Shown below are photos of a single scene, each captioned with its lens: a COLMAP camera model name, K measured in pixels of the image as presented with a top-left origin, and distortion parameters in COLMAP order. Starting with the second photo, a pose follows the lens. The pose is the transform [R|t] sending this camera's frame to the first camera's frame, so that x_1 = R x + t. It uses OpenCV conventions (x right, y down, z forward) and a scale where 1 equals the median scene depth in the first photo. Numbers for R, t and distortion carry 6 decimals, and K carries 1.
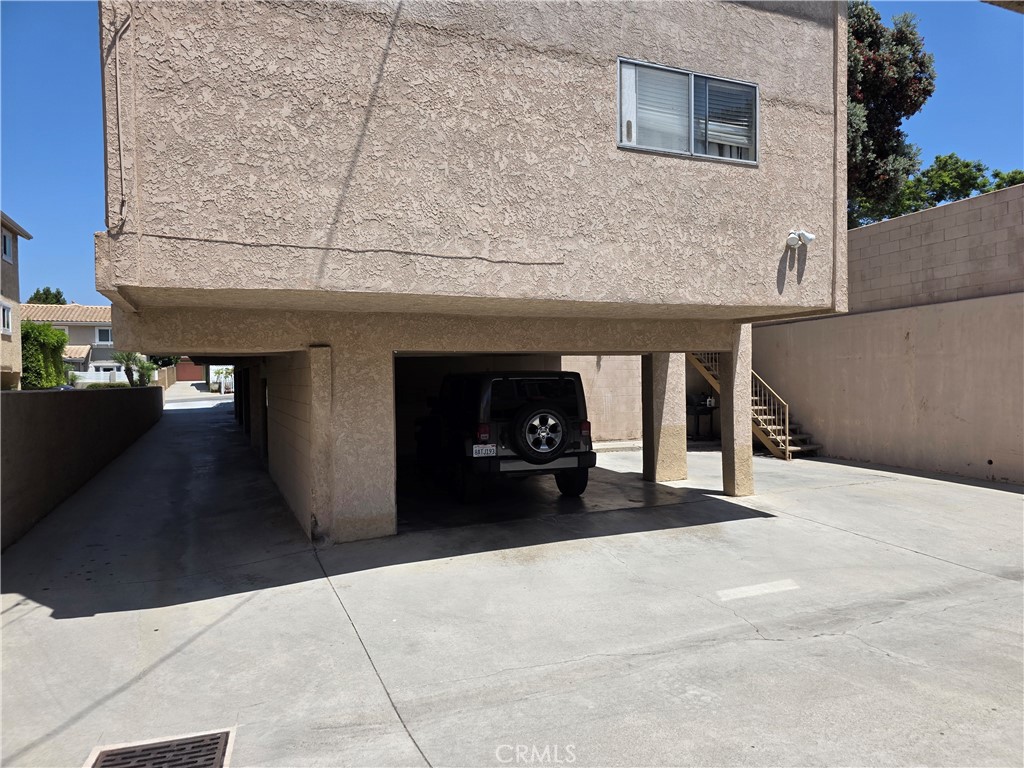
lens RADIAL K [[681.1, 0, 512.0], [0, 681.1, 384.0], [0, 0, 1]] dist [0.071552, -0.074321]
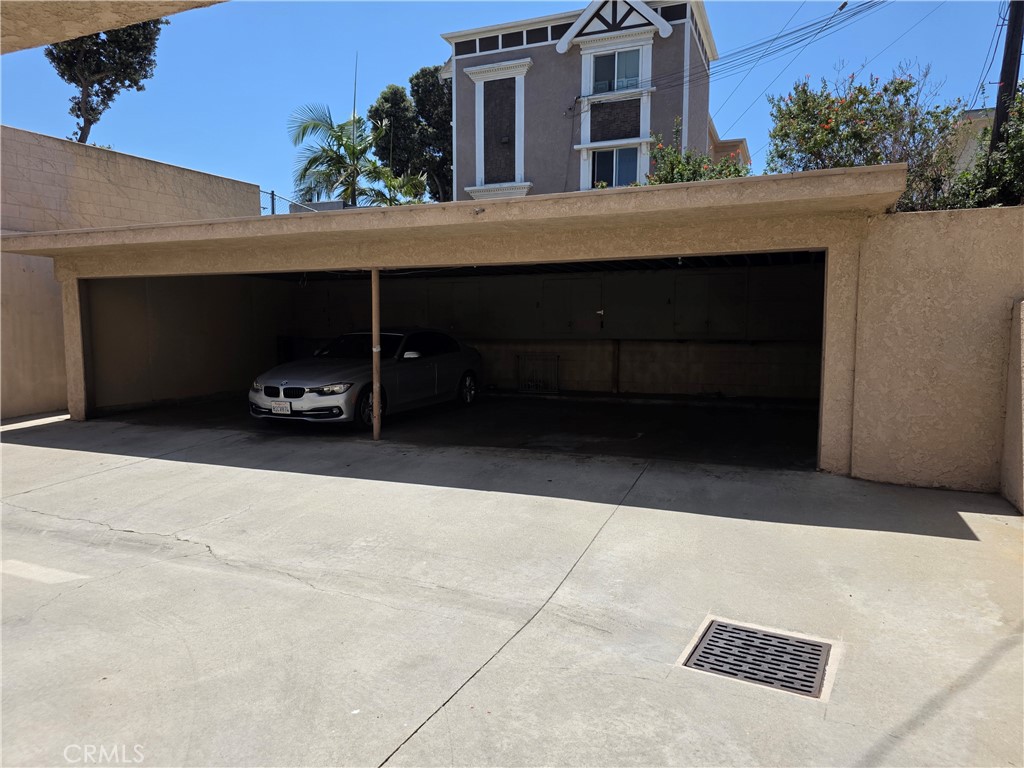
lens RADIAL K [[681.1, 0, 512.0], [0, 681.1, 384.0], [0, 0, 1]] dist [0.071552, -0.074321]
pose [[-0.692819, -0.041678, 0.719906, -0.721782], [0.017067, 0.997101, 0.074151, 0.049782], [-0.720909, 0.063660, -0.690099, 1.430328]]
